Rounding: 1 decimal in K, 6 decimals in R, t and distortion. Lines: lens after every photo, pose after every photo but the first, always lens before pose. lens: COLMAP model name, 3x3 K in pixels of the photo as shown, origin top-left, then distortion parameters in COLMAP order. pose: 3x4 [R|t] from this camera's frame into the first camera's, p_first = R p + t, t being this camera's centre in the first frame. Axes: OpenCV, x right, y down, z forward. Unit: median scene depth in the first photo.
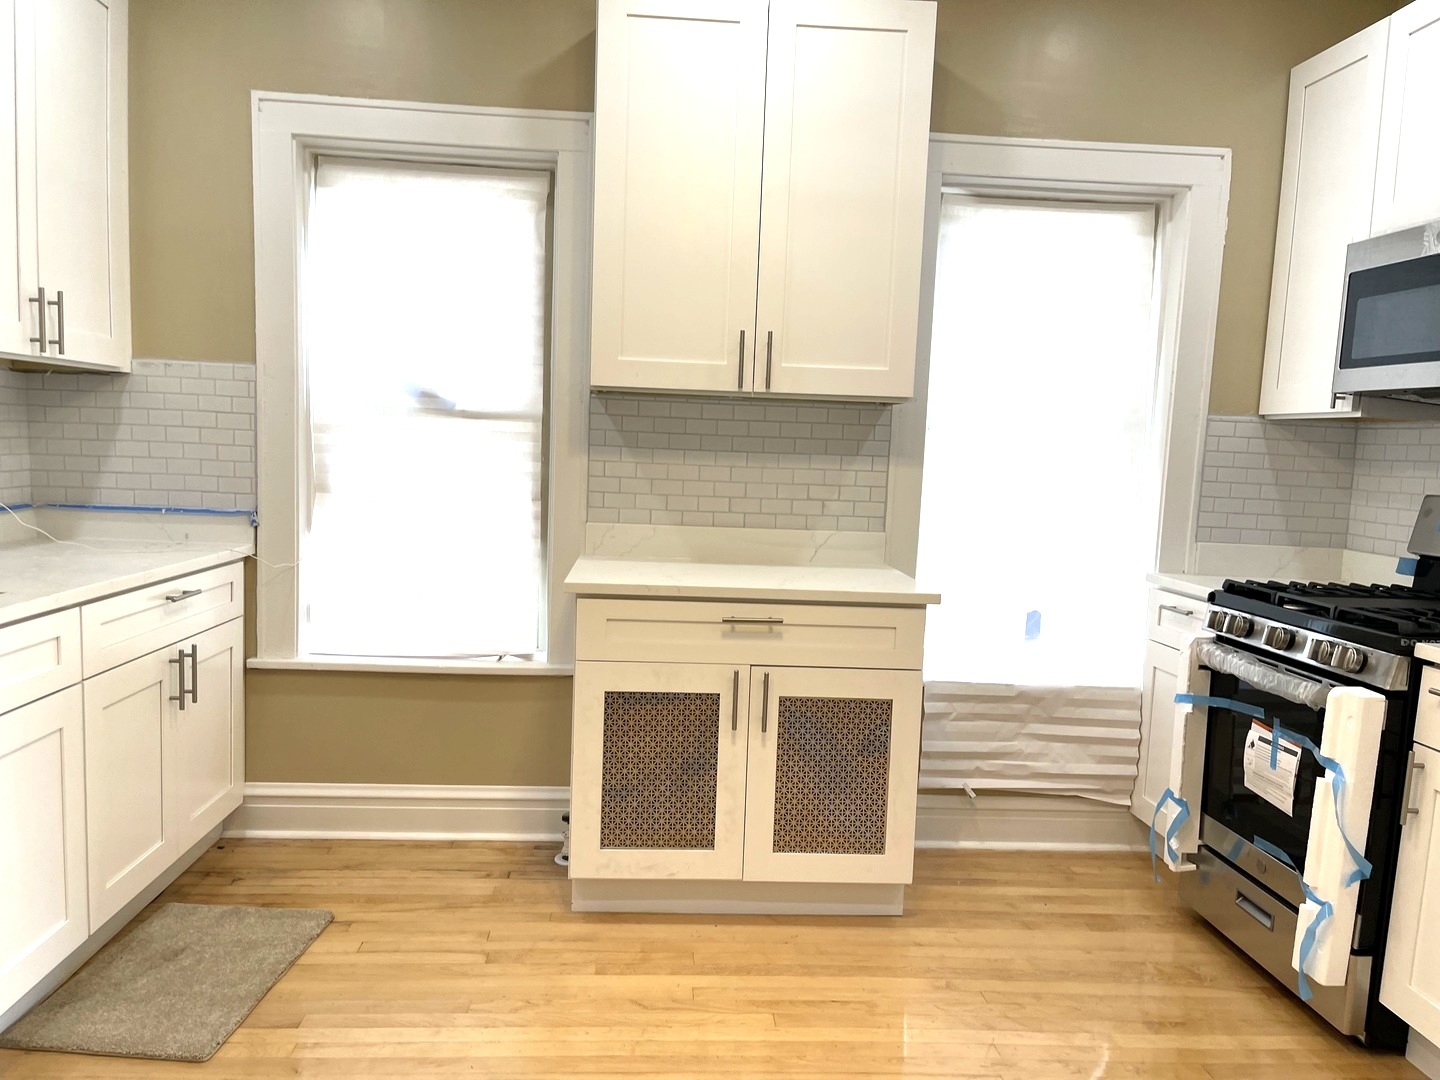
lens RADIAL K [[1105.7, 0, 720.0], [0, 1105.7, 540.0], [0, 0, 1]] dist [0.049561, -0.063475]
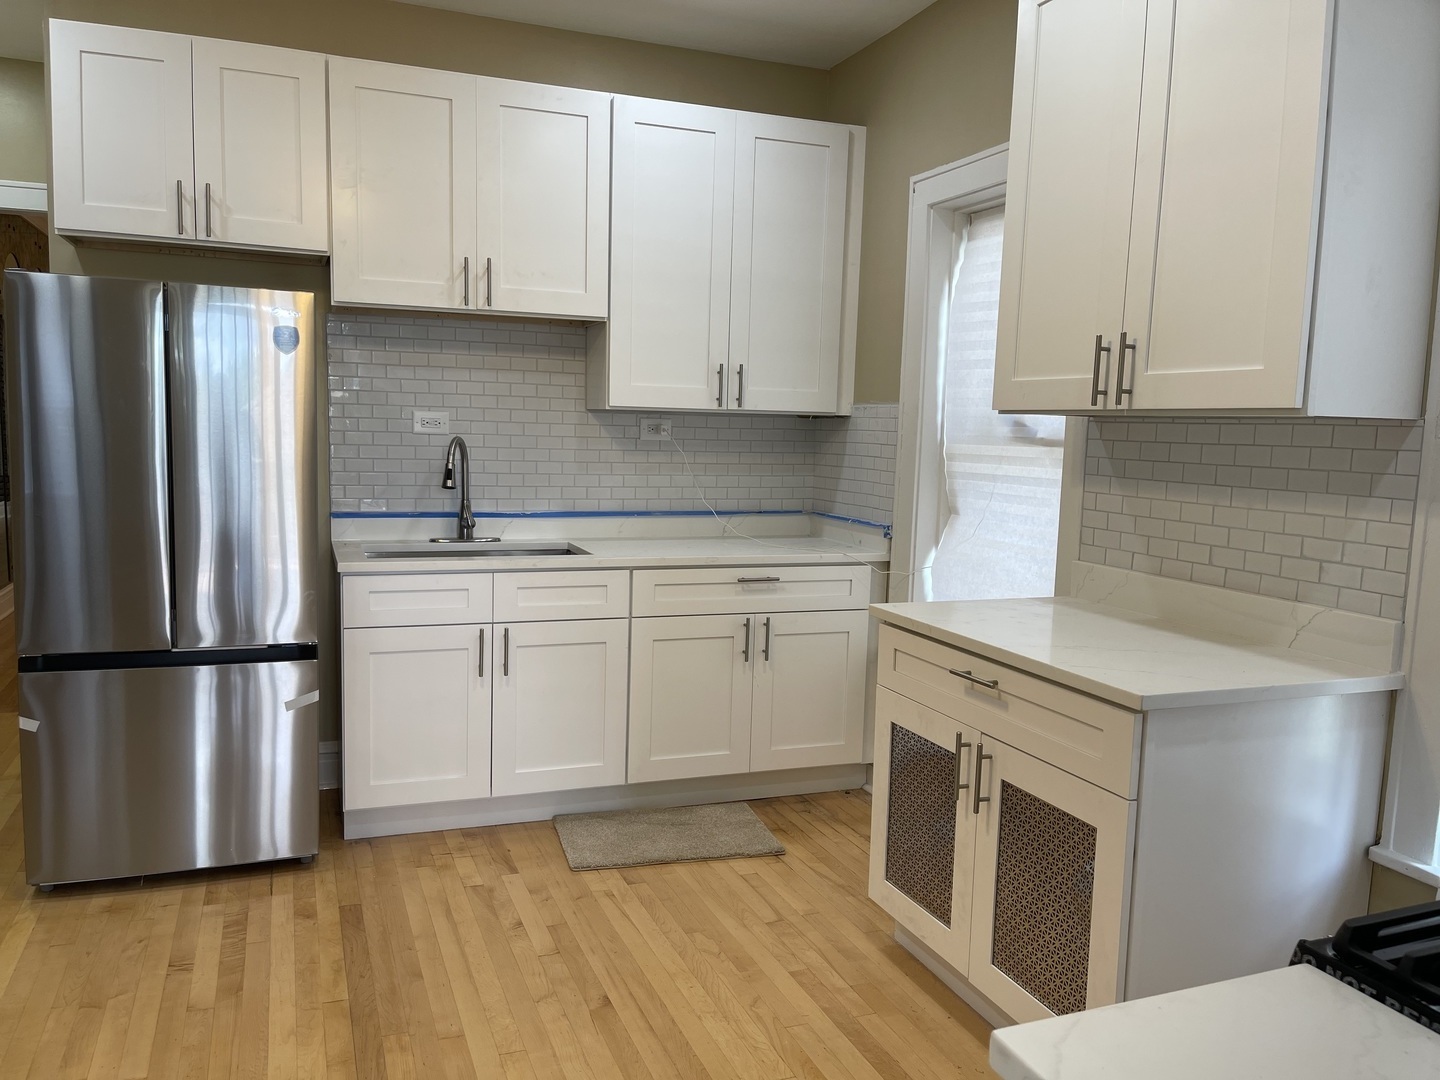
lens RADIAL K [[1089.6, 0, 720.0], [0, 1089.6, 540.0], [0, 0, 1]] dist [-0.042248, -0.002766]
pose [[0.298797, 0.070103, -0.951738, 0.652551], [-0.103845, 0.993765, 0.040596, -0.039576], [0.948650, 0.086703, 0.304214, 0.477171]]
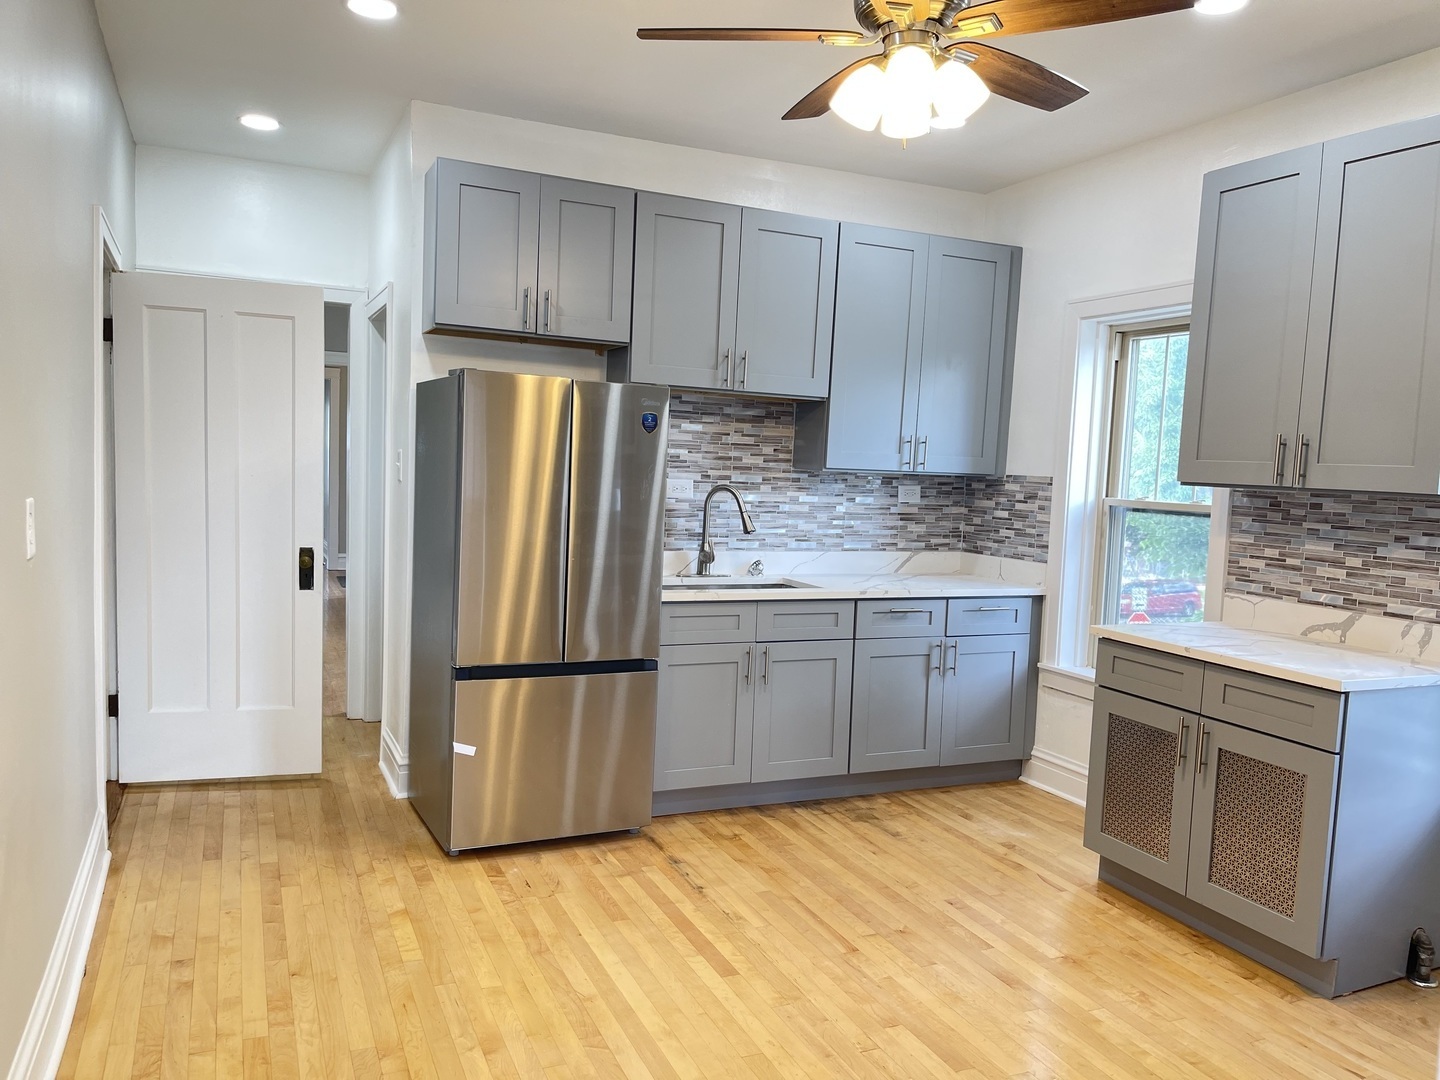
lens RADIAL K [[1078.1, 0, 720.0], [0, 1078.1, 540.0], [0, 0, 1]] dist [-0.093520, -0.001427]
pose [[0.371111, 0.043816, -0.927554, 0.763377], [-0.109933, 0.993935, 0.002968, -0.017792], [0.922058, 0.100867, 0.373677, 0.075179]]
